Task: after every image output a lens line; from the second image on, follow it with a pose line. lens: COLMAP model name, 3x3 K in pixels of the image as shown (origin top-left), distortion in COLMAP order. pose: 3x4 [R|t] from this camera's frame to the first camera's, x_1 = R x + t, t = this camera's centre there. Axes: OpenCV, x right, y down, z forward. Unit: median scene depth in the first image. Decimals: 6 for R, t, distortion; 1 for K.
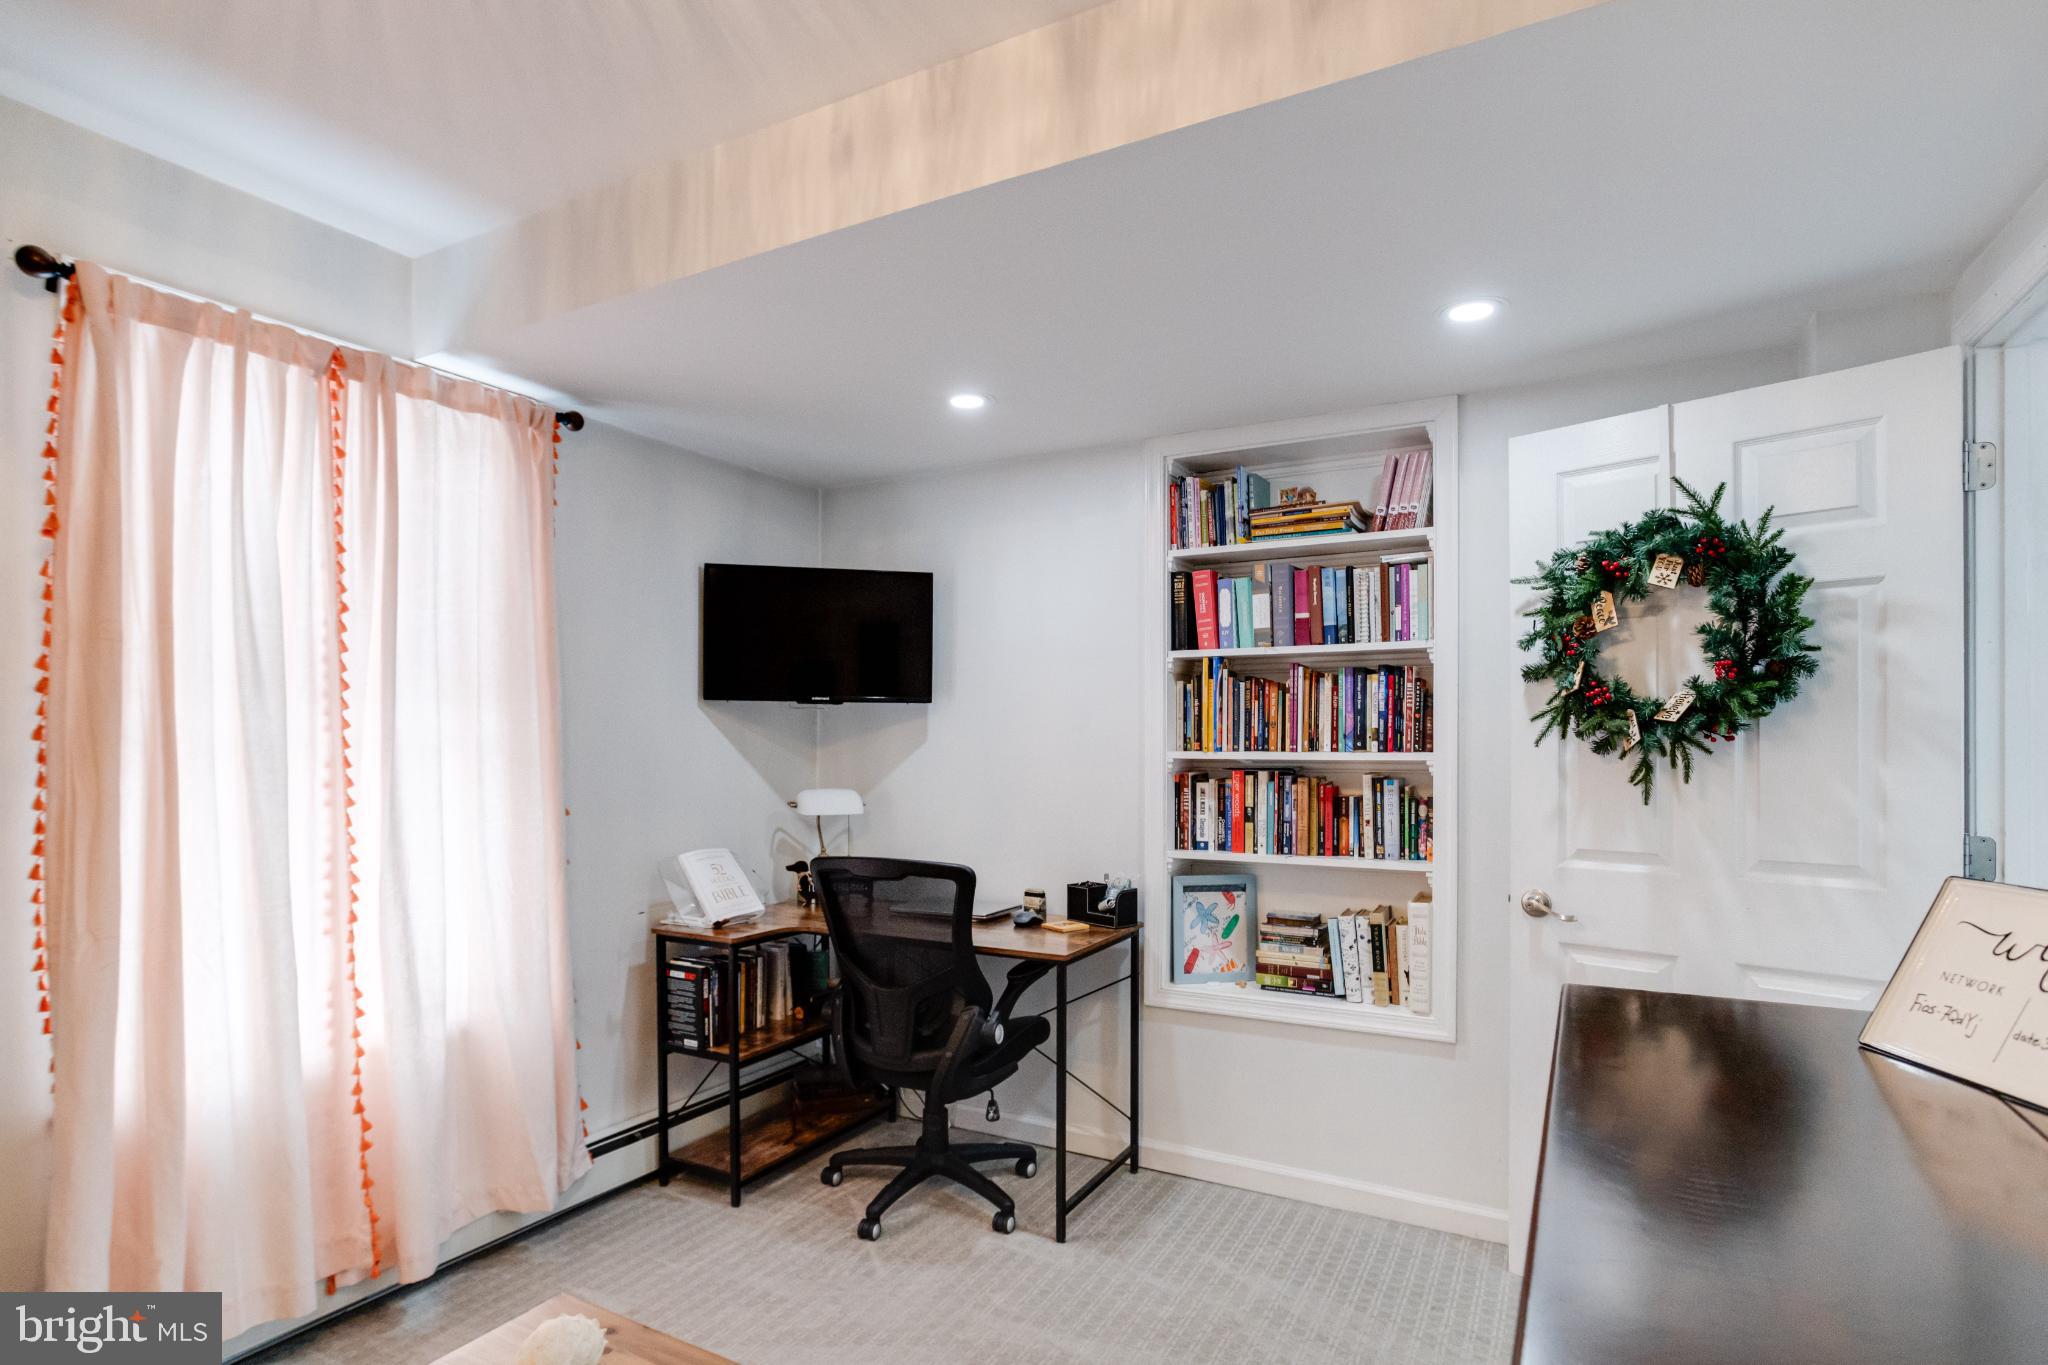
lens RADIAL K [[1034.6, 0, 1024.2], [0, 1034.6, 818.6], [0, 0, 1]] dist [-0.072086, 0.037866]
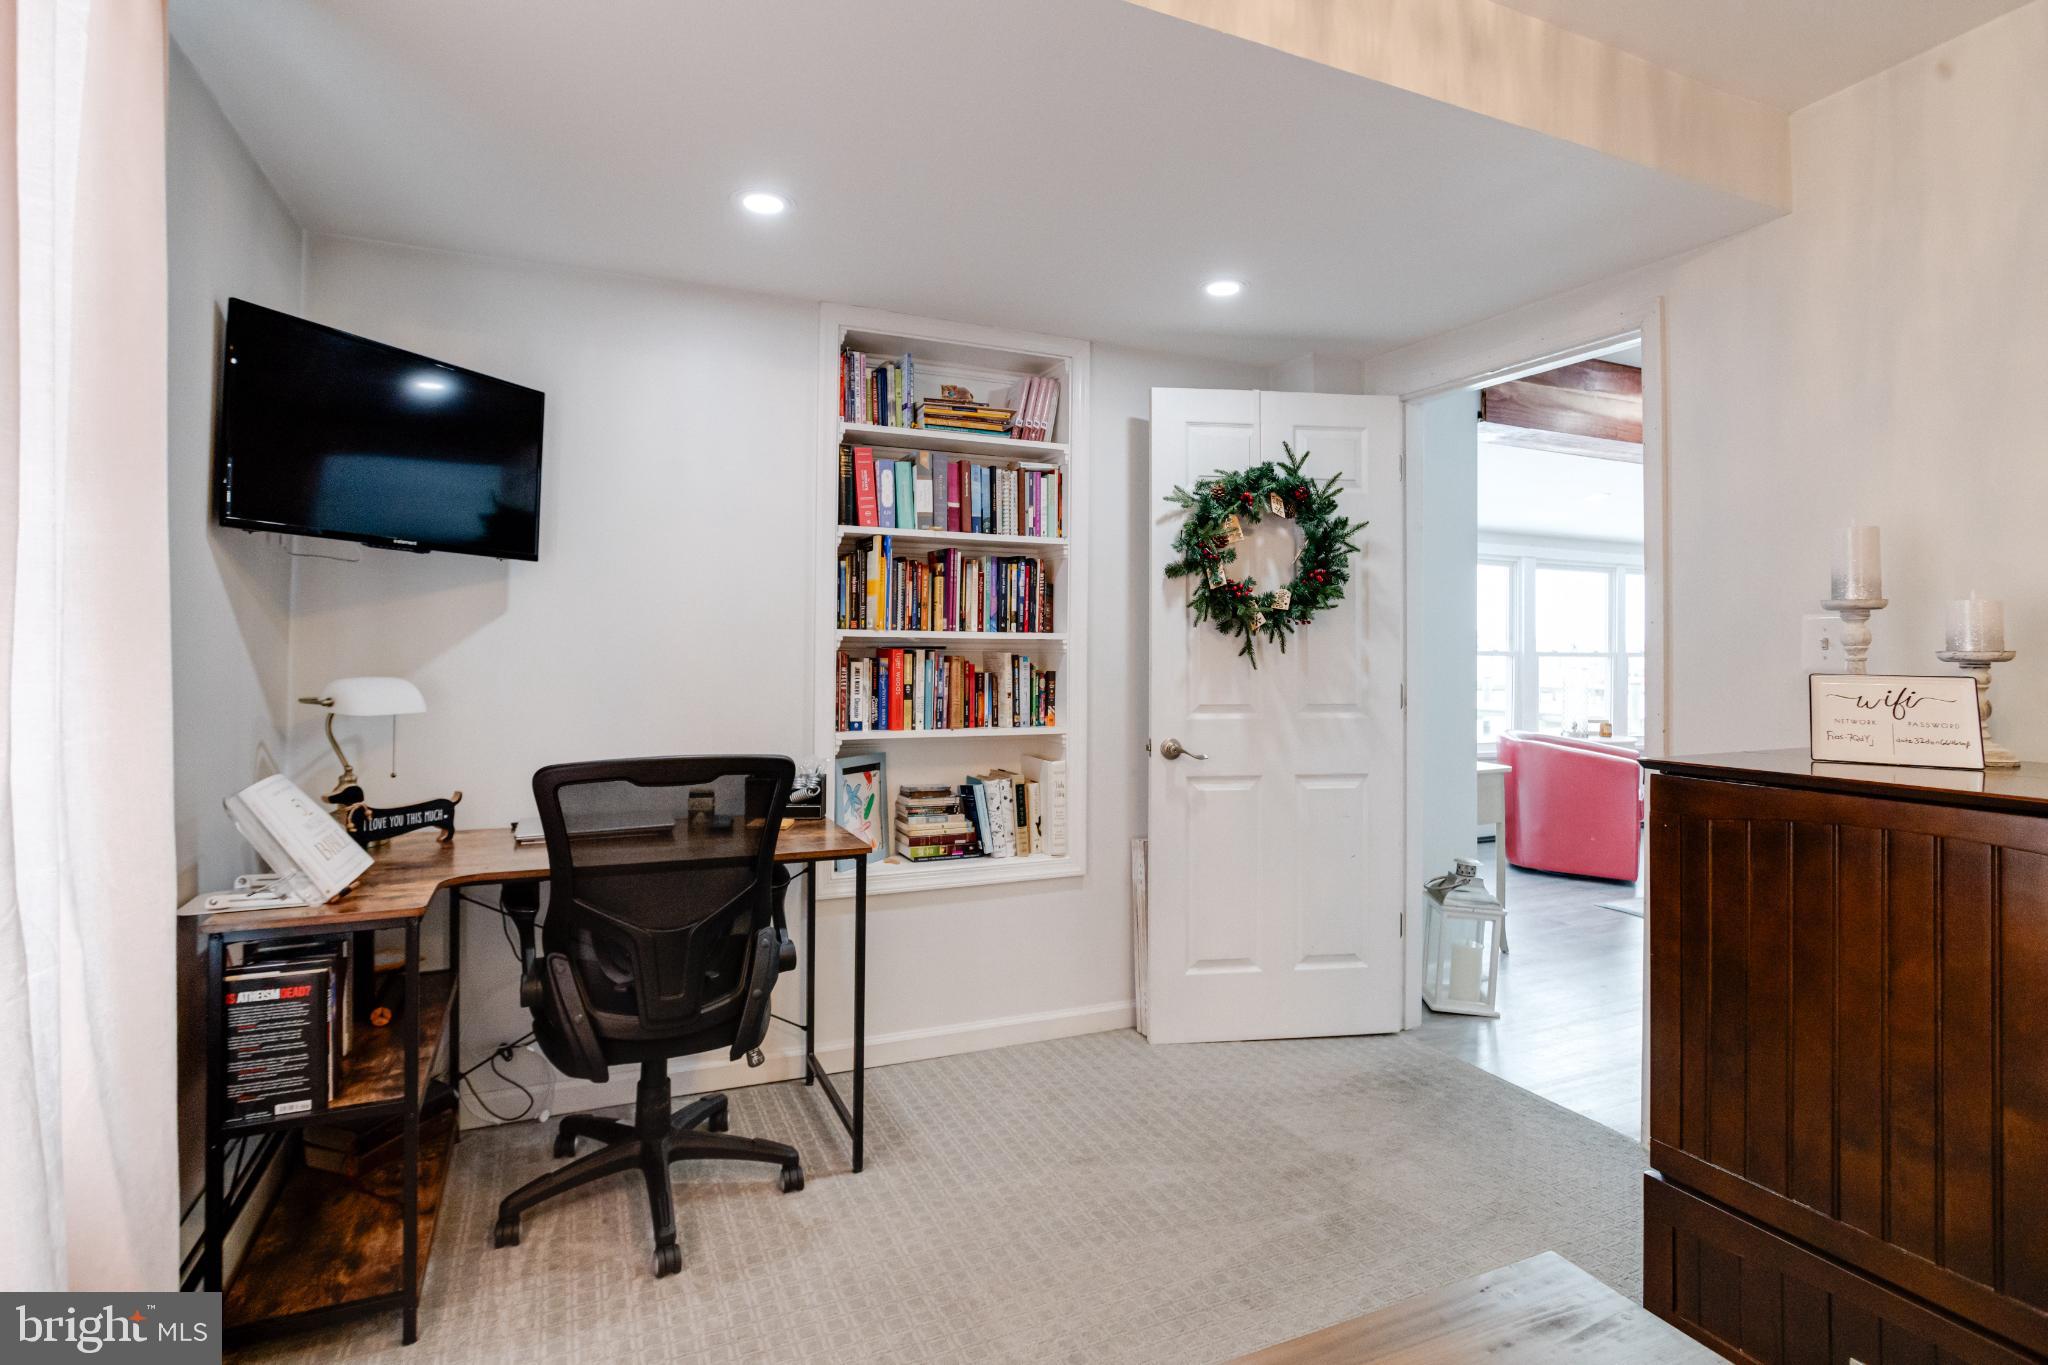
lens RADIAL K [[997.1, 0, 1013.8], [0, 997.1, 681.8], [0, 0, 1]] dist [-0.050324, 0.027745]
pose [[0.604155, -0.019150, 0.796637, -0.519409], [0.049690, 0.998671, -0.013678, 0.004685], [-0.795316, 0.047849, 0.604303, 0.325301]]
